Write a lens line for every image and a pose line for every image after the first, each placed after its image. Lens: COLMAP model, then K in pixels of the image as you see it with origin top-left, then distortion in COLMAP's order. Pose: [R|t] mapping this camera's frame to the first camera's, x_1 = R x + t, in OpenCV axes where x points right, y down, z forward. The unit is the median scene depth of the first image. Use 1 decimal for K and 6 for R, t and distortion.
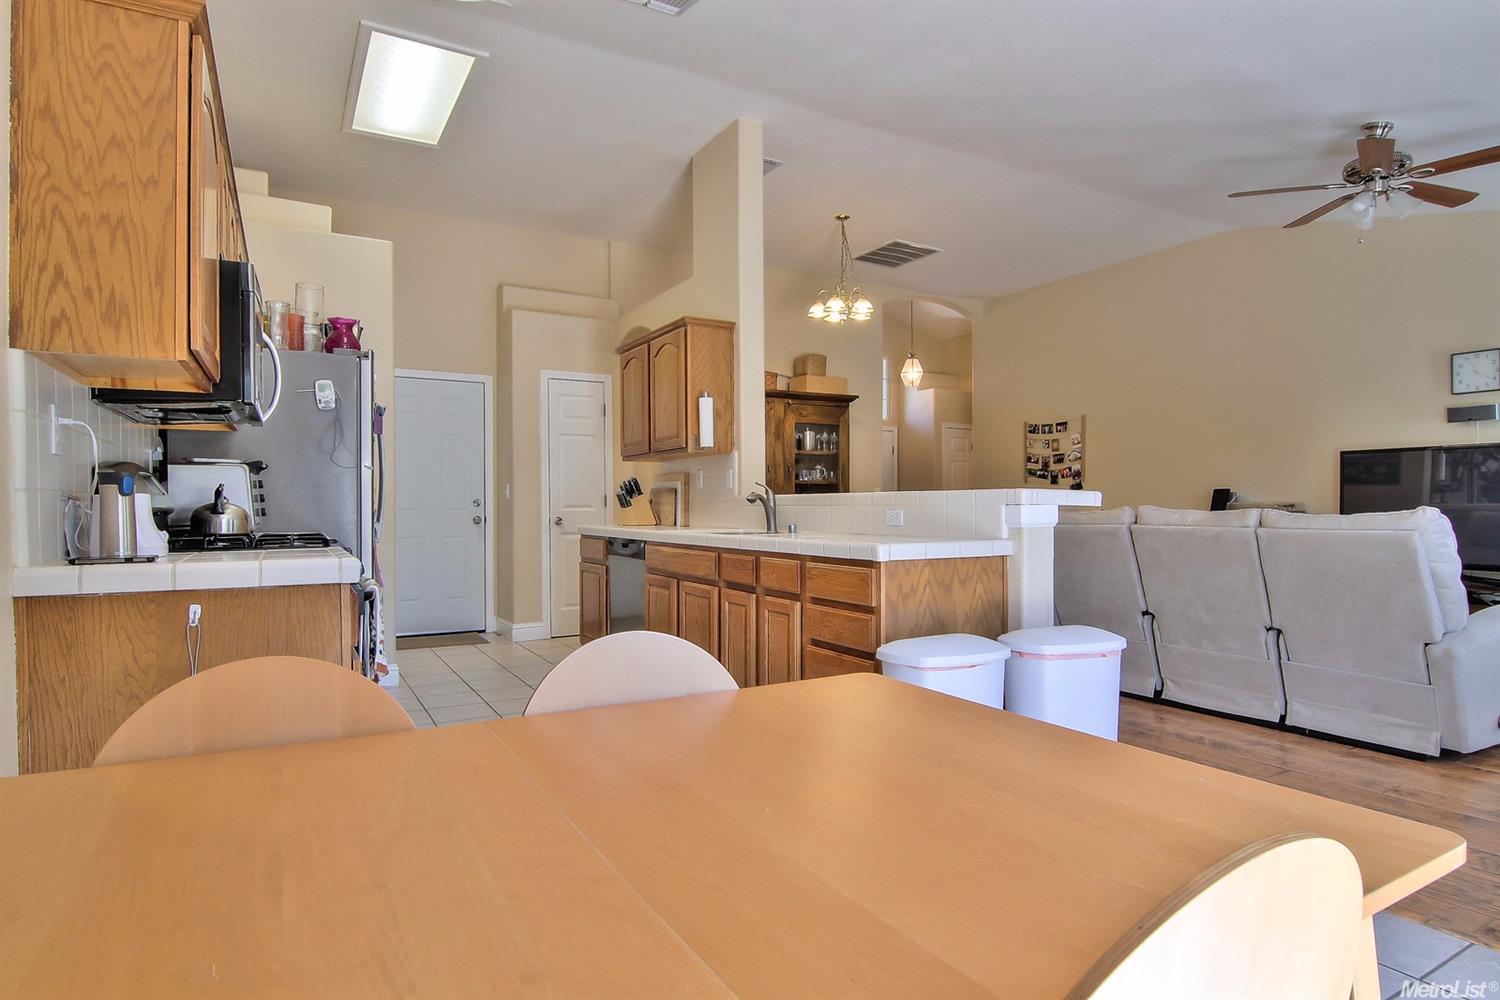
lens RADIAL K [[824.1, 0, 757.5], [0, 824.1, 516.0], [0, 0, 1]] dist [-0.008532, -0.007979]
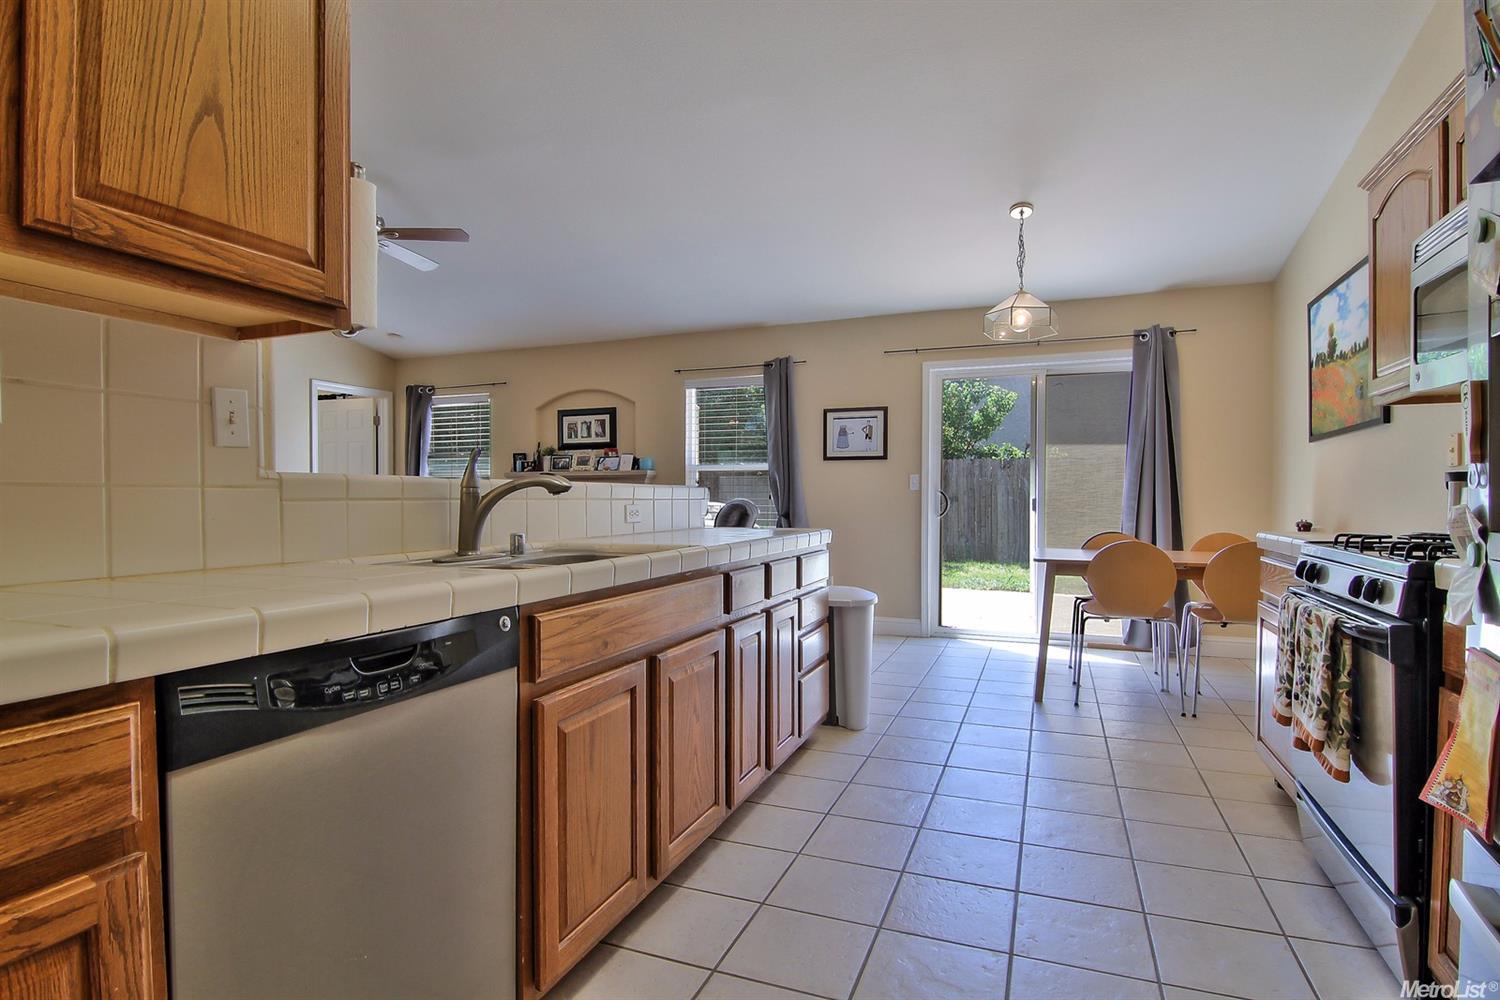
lens RADIAL K [[766.3, 0, 743.3], [0, 766.3, 506.3], [0, 0, 1]] dist [-0.006489, -0.010881]
pose [[-0.613743, -0.002735, 0.789501, -0.308788], [0.012526, 0.999834, 0.013201, -0.008511], [-0.789406, 0.017991, -0.613607, 0.797526]]
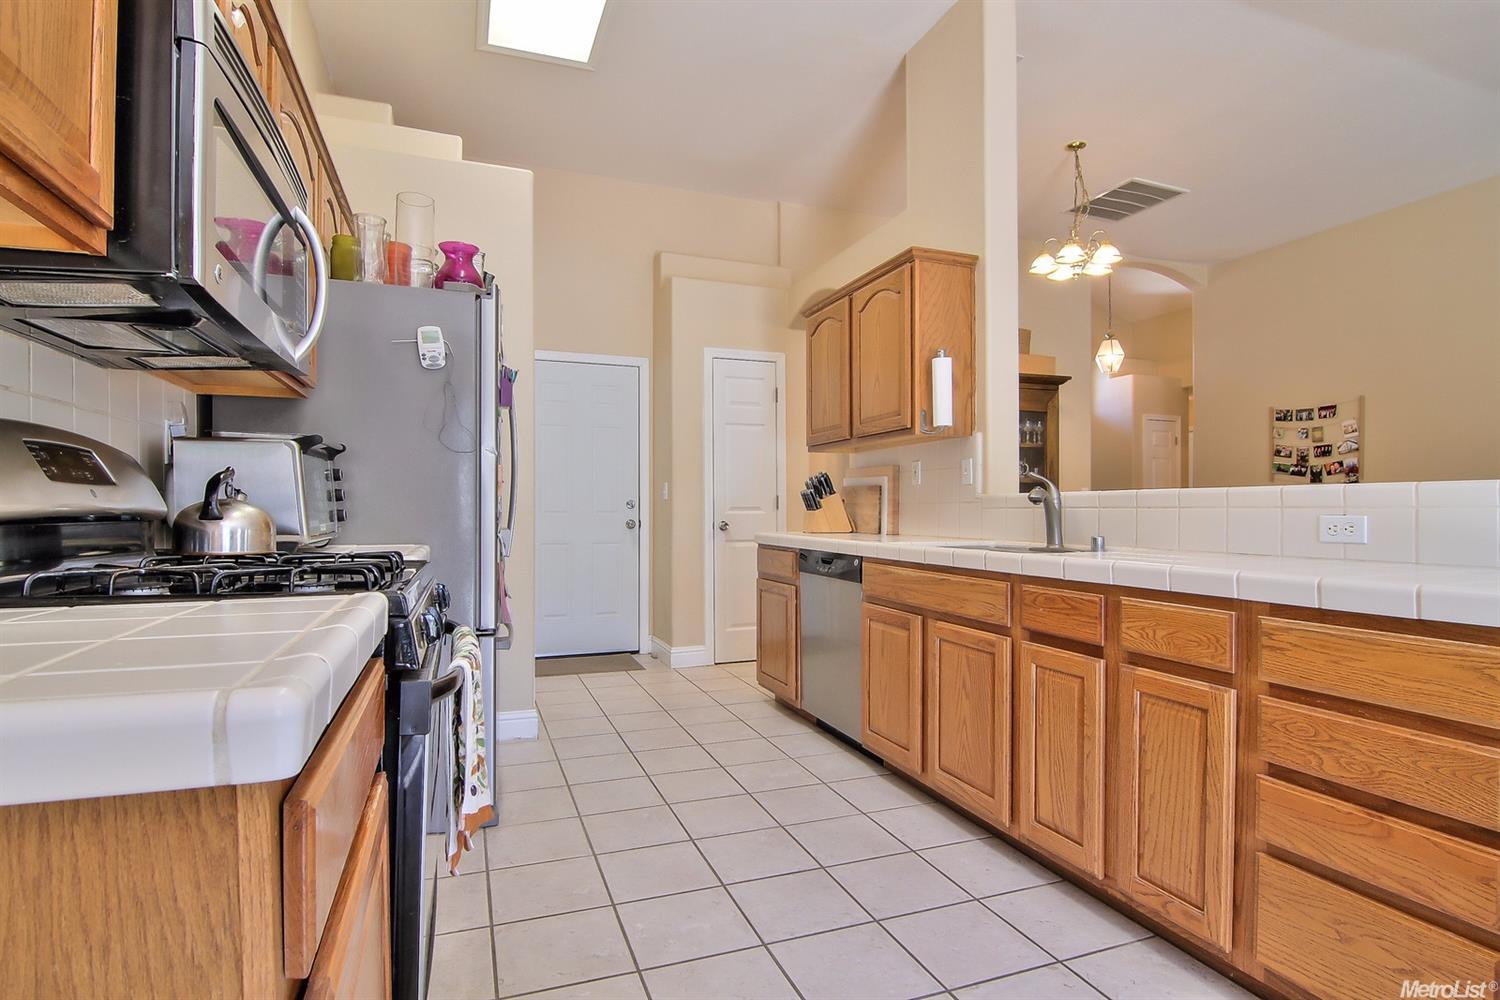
lens RADIAL K [[766.3, 0, 755.0], [0, 766.3, 511.6], [0, 0, 1]] dist [-0.006489, -0.010881]
pose [[0.987616, 0.003072, -0.156862, -0.088137], [-0.004417, 0.999956, -0.008221, -0.002270], [0.156830, 0.008812, 0.987586, 0.232626]]
